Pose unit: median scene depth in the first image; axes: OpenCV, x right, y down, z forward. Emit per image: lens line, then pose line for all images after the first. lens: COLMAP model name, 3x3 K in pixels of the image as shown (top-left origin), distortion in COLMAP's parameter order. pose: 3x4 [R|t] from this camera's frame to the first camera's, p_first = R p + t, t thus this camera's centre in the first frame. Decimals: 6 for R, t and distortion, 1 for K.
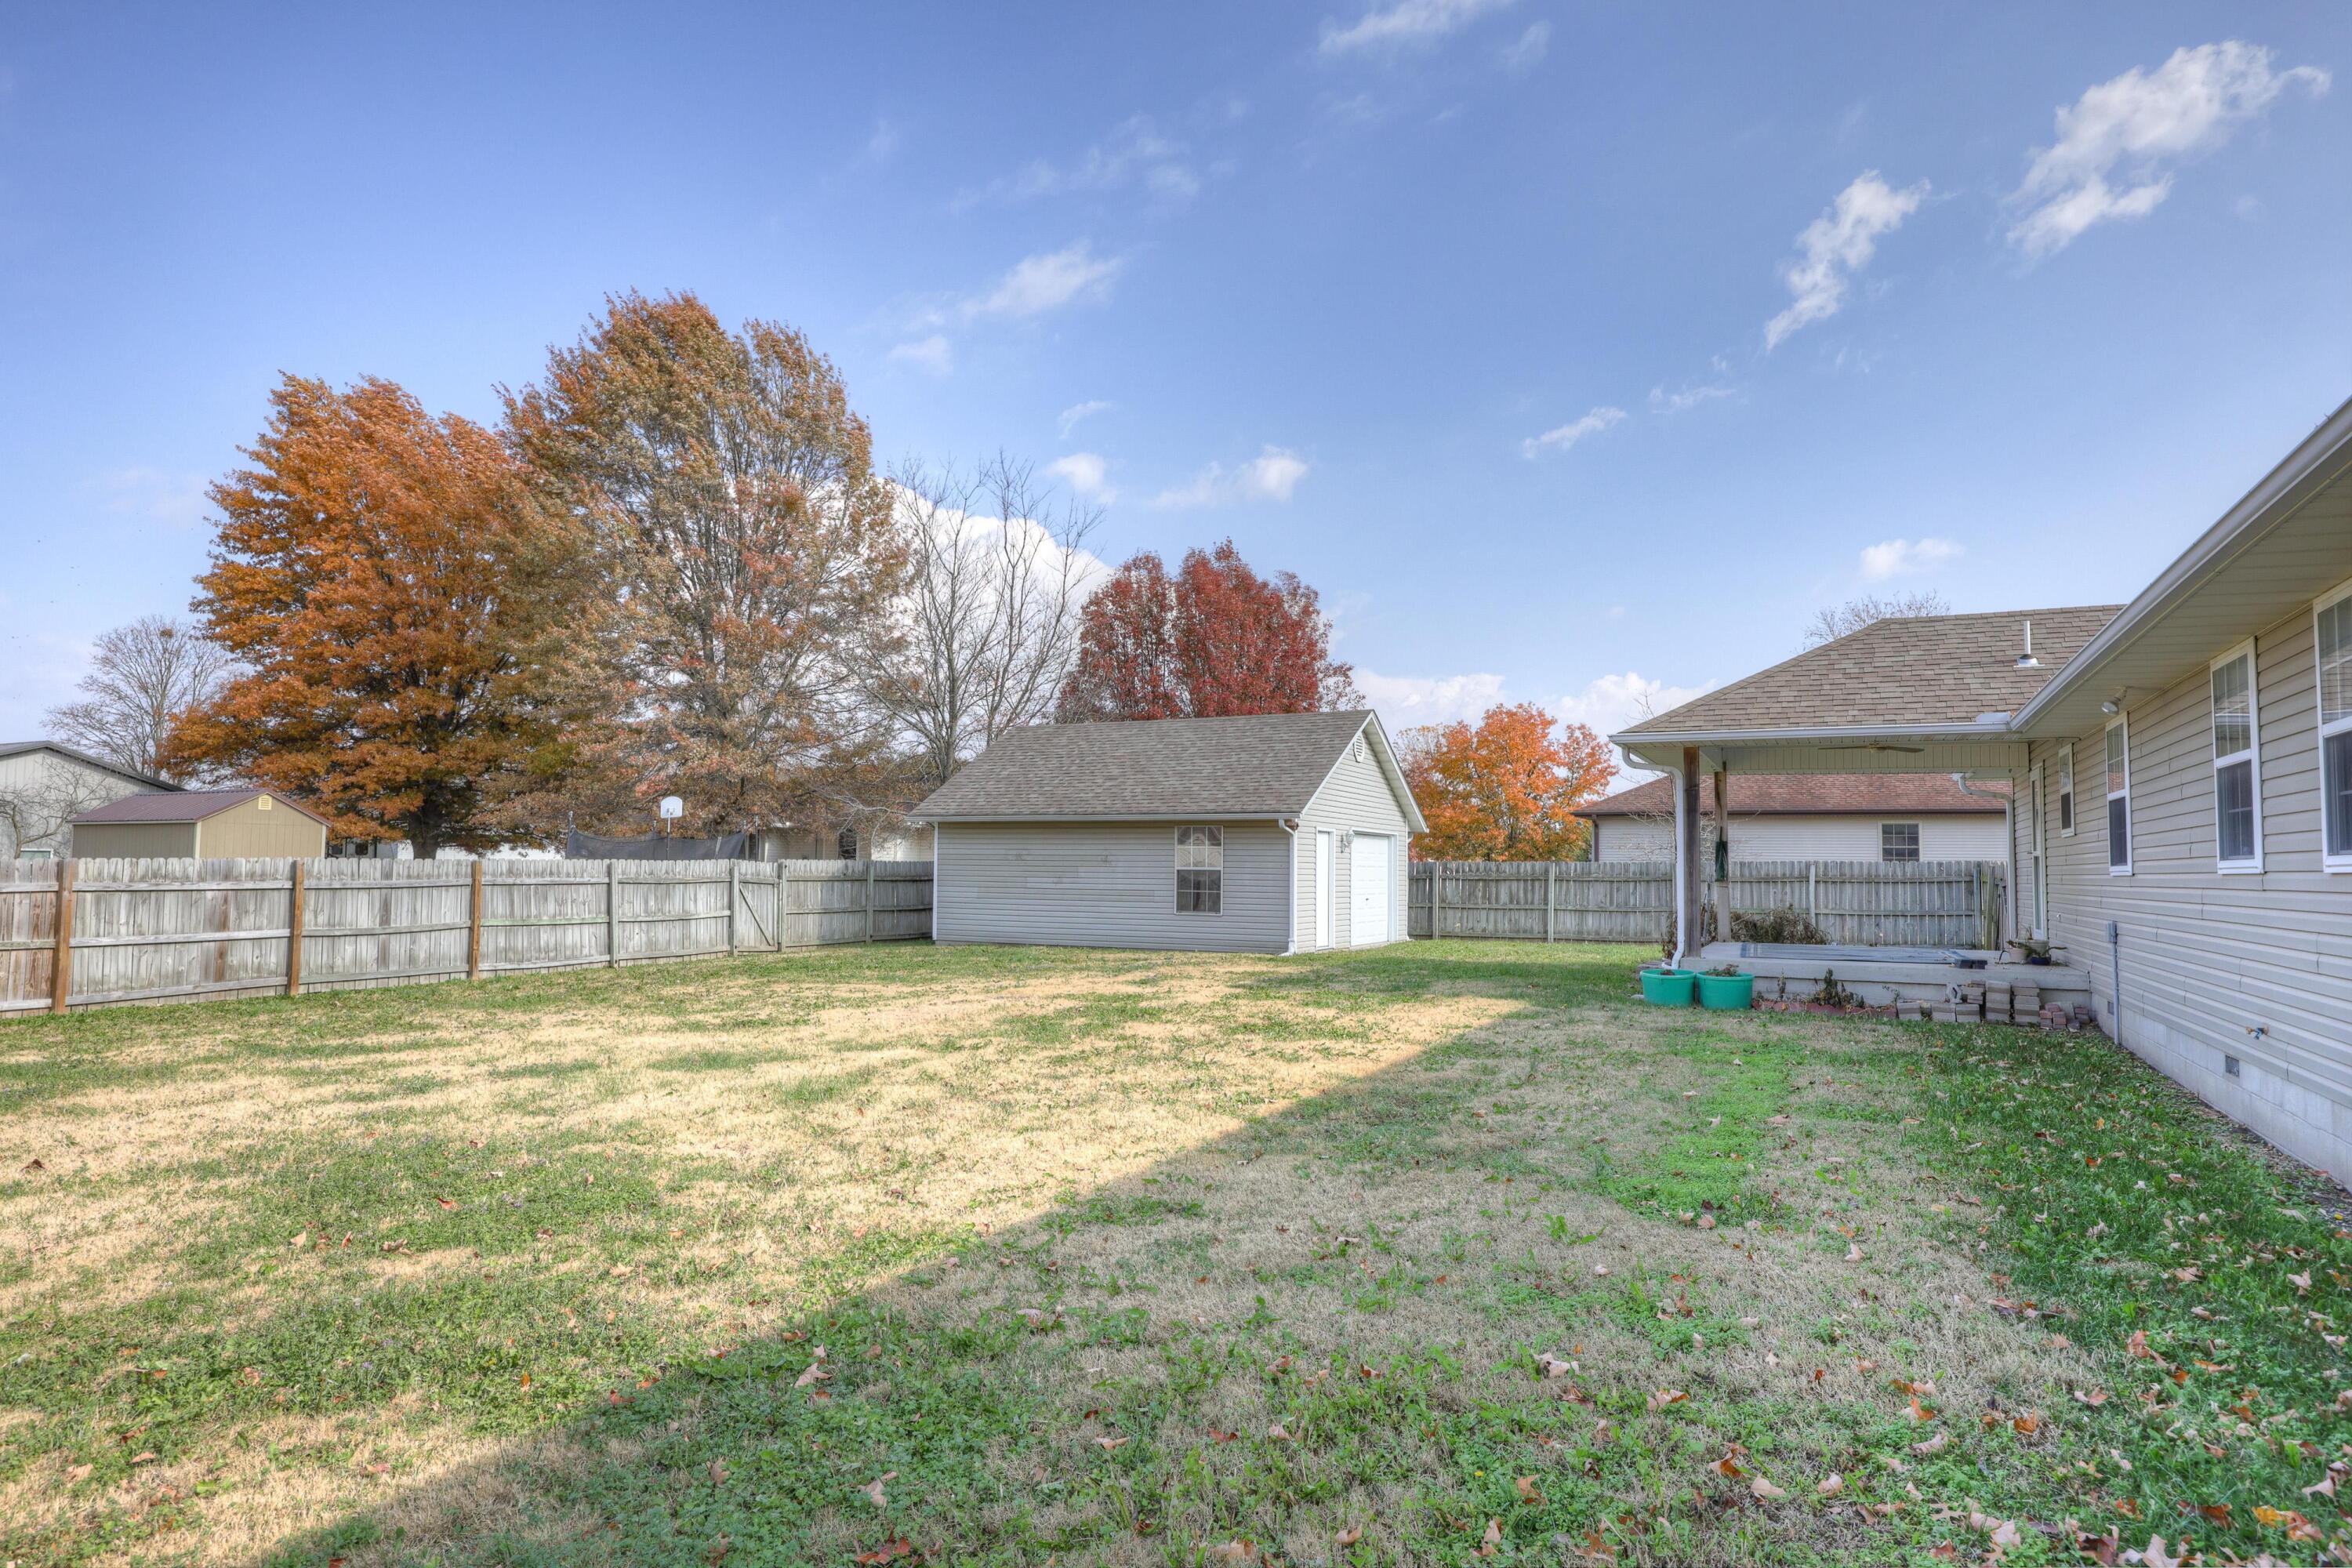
lens RADIAL K [[1411.0, 0, 1176.0], [0, 1411.0, 784.0], [0, 0, 1]] dist [0.000549, -0.000841]
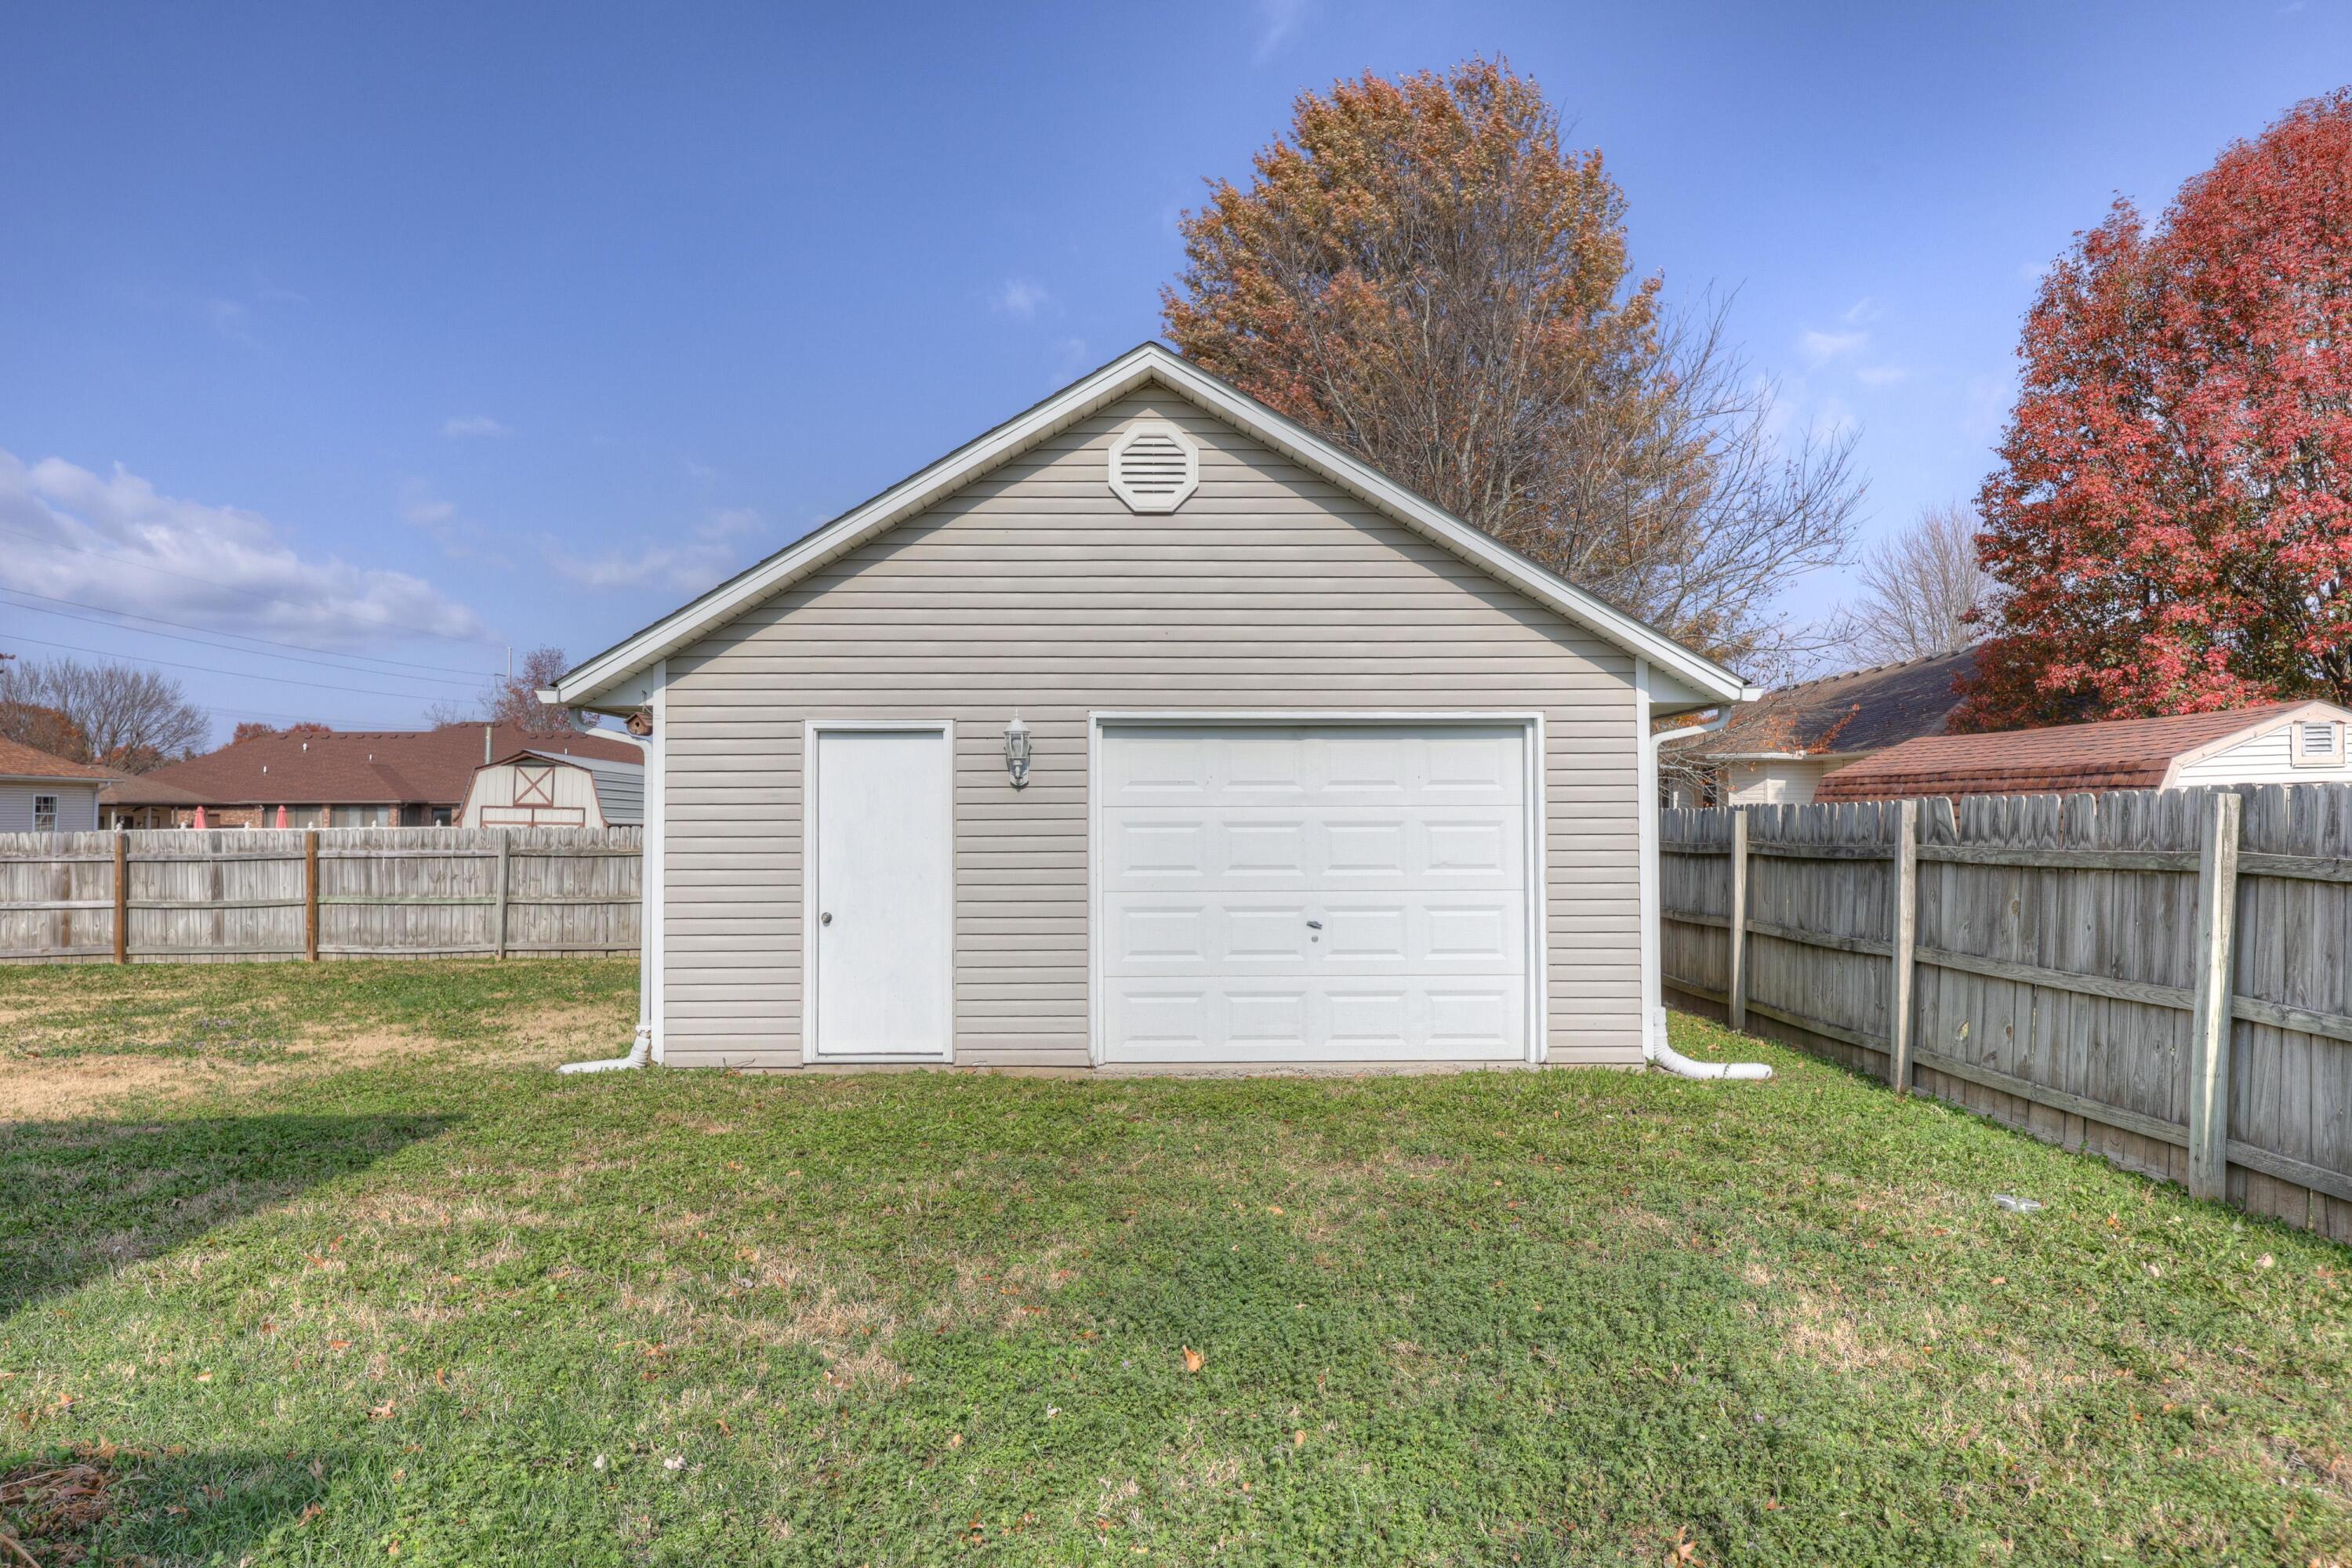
lens RADIAL K [[1411.0, 0, 1176.0], [0, 1411.0, 784.0], [0, 0, 1]] dist [0.000549, -0.000841]
pose [[0.417014, -0.036260, -0.908176, 0.596156], [0.063415, 0.997930, -0.010724, 0.072611], [0.906685, -0.053120, 0.418450, 1.187565]]
